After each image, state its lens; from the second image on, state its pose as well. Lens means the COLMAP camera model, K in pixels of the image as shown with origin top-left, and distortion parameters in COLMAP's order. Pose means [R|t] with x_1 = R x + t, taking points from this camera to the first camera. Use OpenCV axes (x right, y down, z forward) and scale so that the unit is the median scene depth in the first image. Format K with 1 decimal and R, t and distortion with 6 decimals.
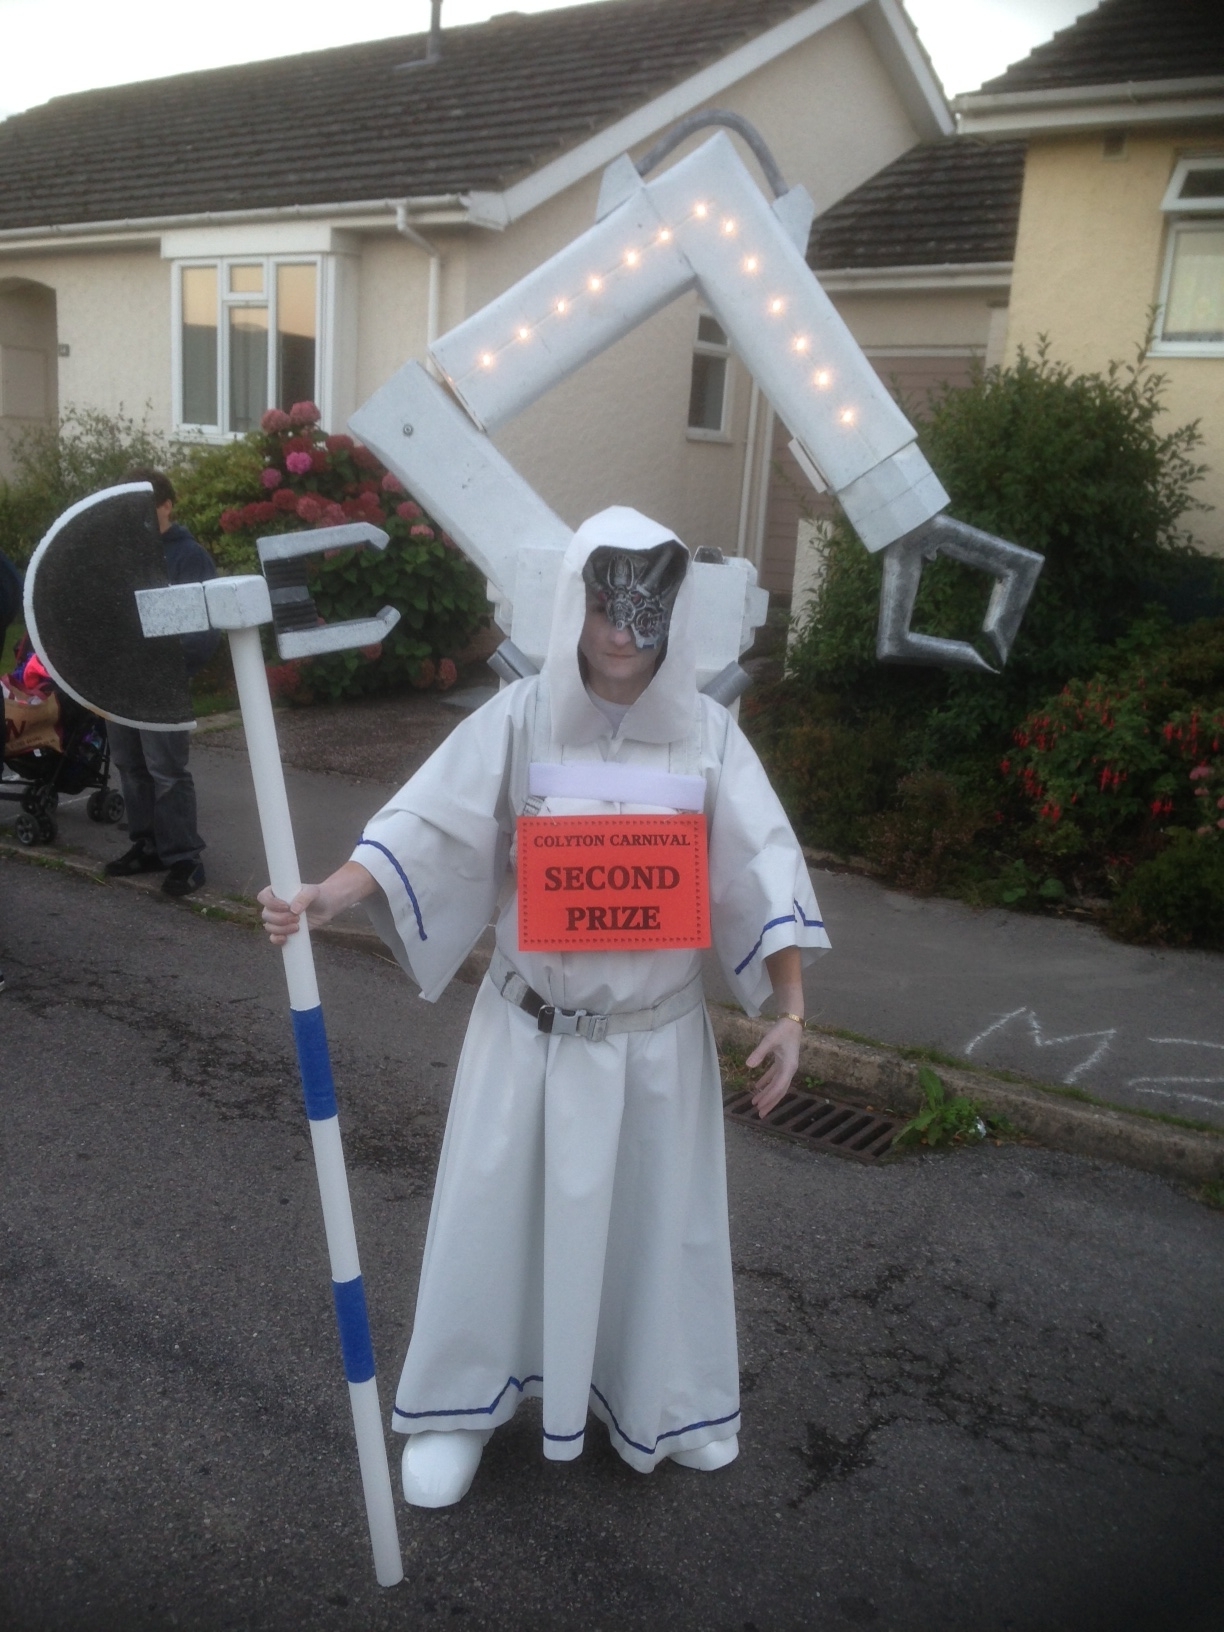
lens RADIAL K [[1500.8, 0, 612.0], [0, 1500.8, 799.4], [0, 0, 1]] dist [-0.007642, -0.002704]
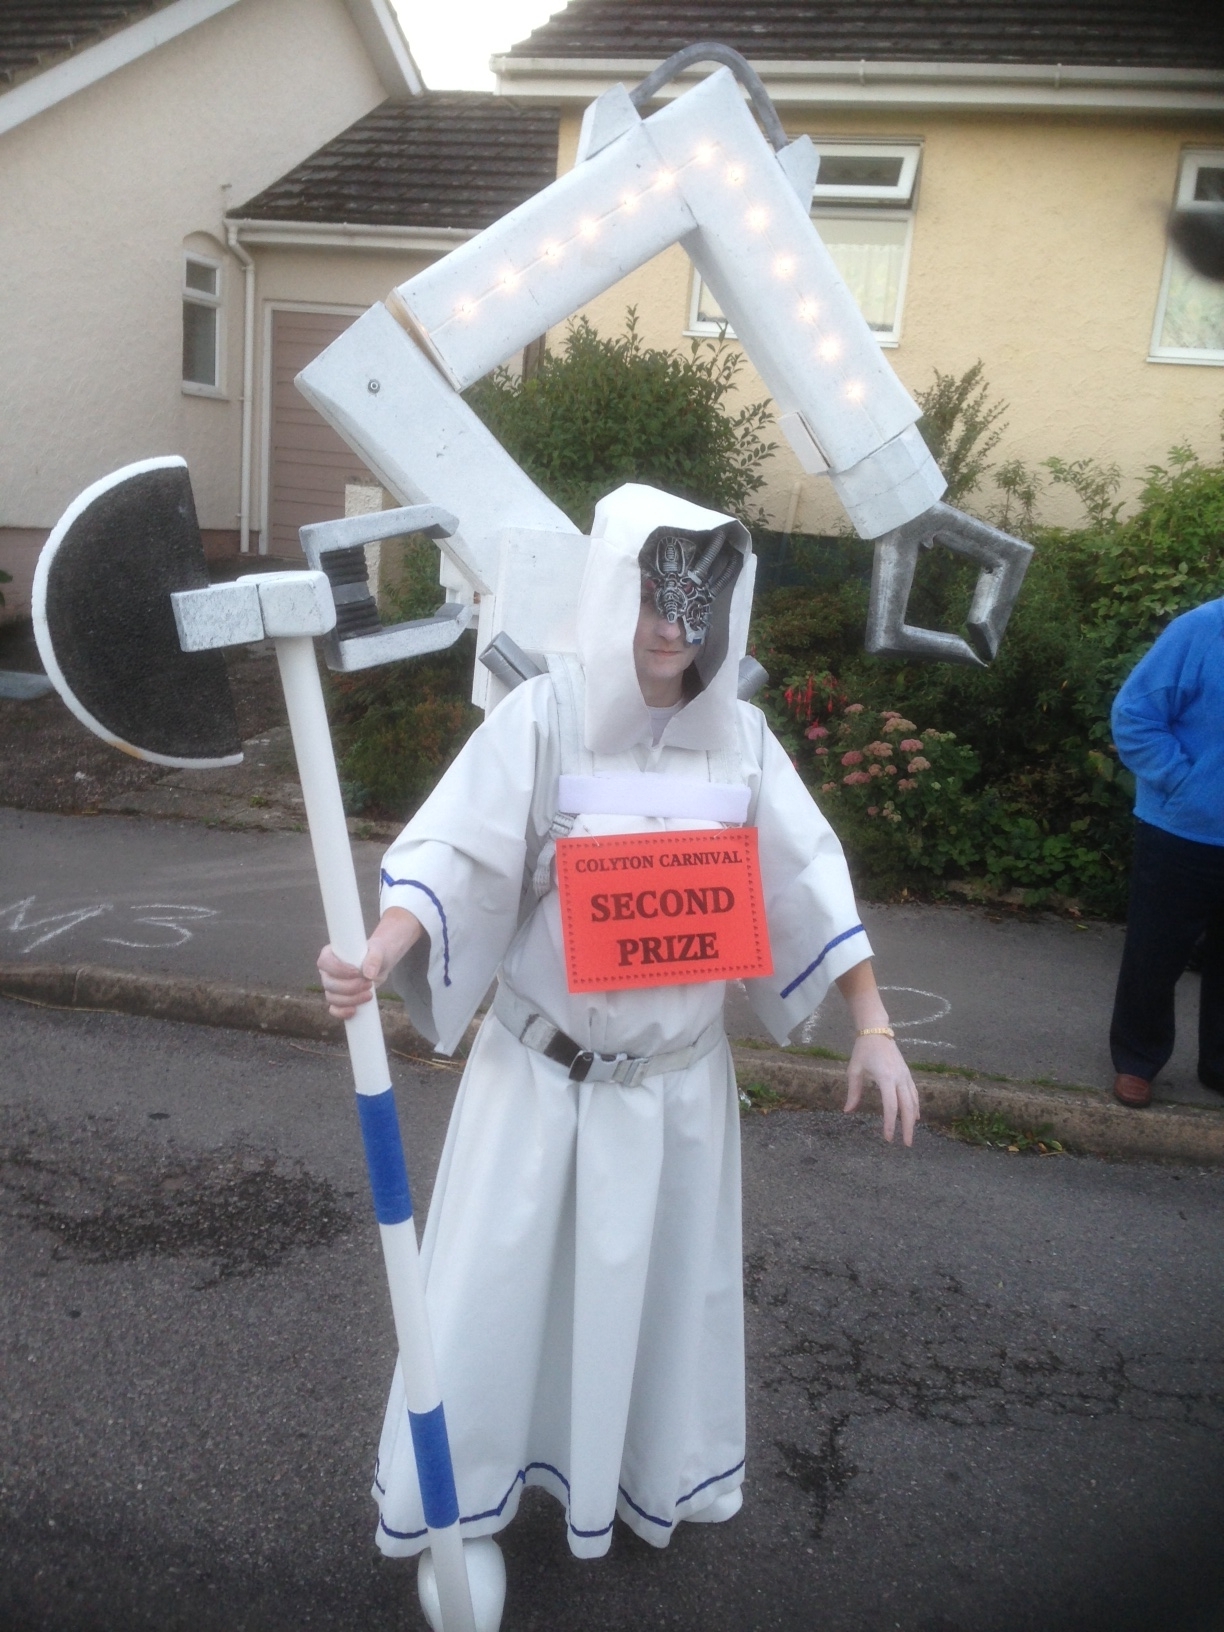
lens RADIAL K [[1533.6, 0, 612.0], [0, 1533.6, 816.0], [0, 0, 1]] dist [-0.021112, -0.006980]
pose [[0.947014, -0.037339, 0.319015, -0.305614], [0.028092, 0.999042, 0.033542, -0.029505], [-0.319962, -0.022803, 0.947156, 0.148832]]
